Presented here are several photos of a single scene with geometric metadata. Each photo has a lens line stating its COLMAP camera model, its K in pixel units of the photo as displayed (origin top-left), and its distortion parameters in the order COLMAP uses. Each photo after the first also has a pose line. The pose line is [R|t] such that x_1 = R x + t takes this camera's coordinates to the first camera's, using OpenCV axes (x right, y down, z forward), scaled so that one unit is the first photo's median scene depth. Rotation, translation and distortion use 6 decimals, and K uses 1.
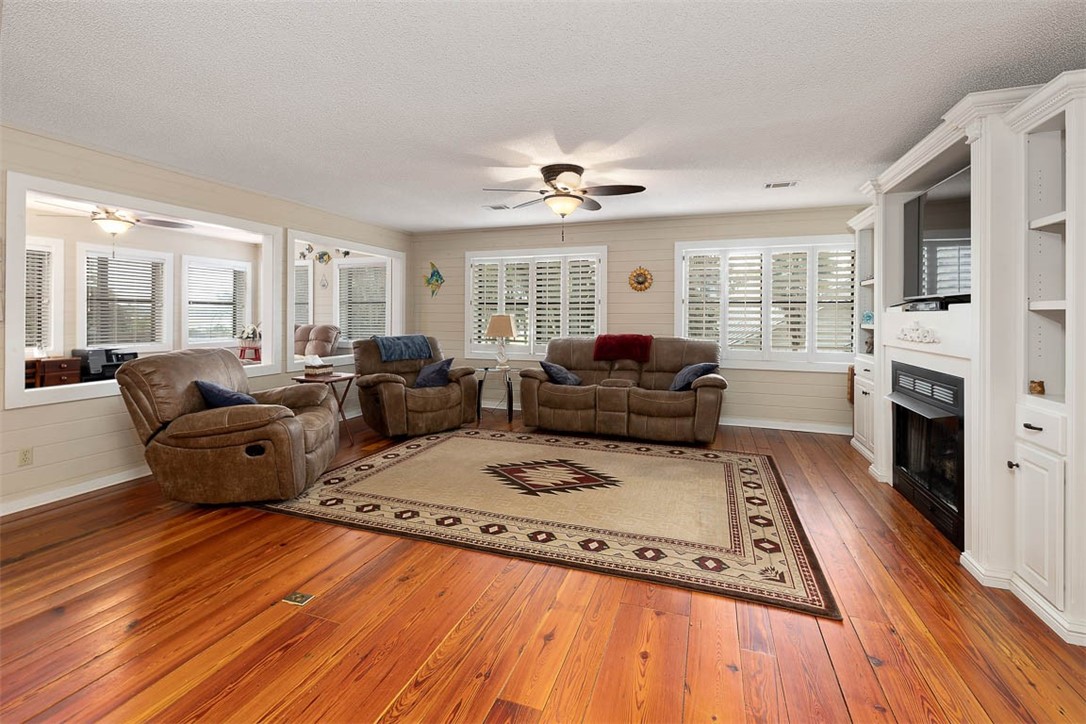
lens RADIAL K [[464.2, 0, 539.5], [0, 464.2, 328.2], [0, 0, 1]] dist [-0.000006, -0.000391]
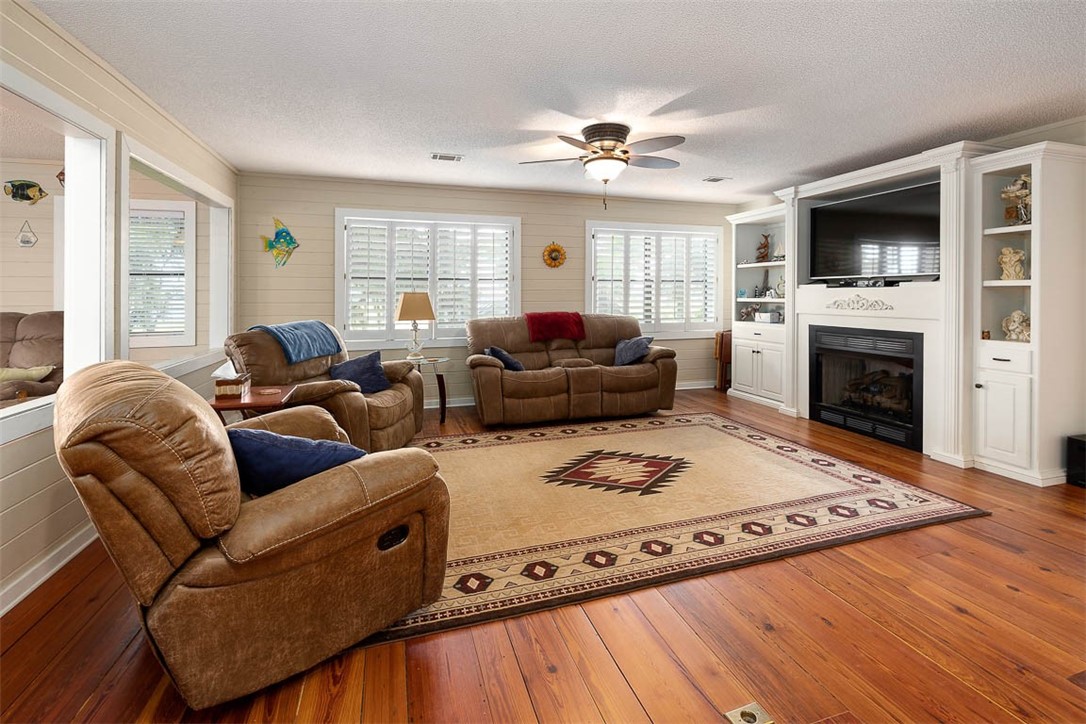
lens RADIAL K [[473.7, 0, 539.0], [0, 473.7, 308.8], [0, 0, 1]] dist [0.000224, -0.000181]
pose [[0.799554, -0.023553, 0.600132, -0.502223], [0.021645, 0.999712, 0.010398, -0.005438], [-0.600204, 0.004676, 0.799834, 0.279006]]
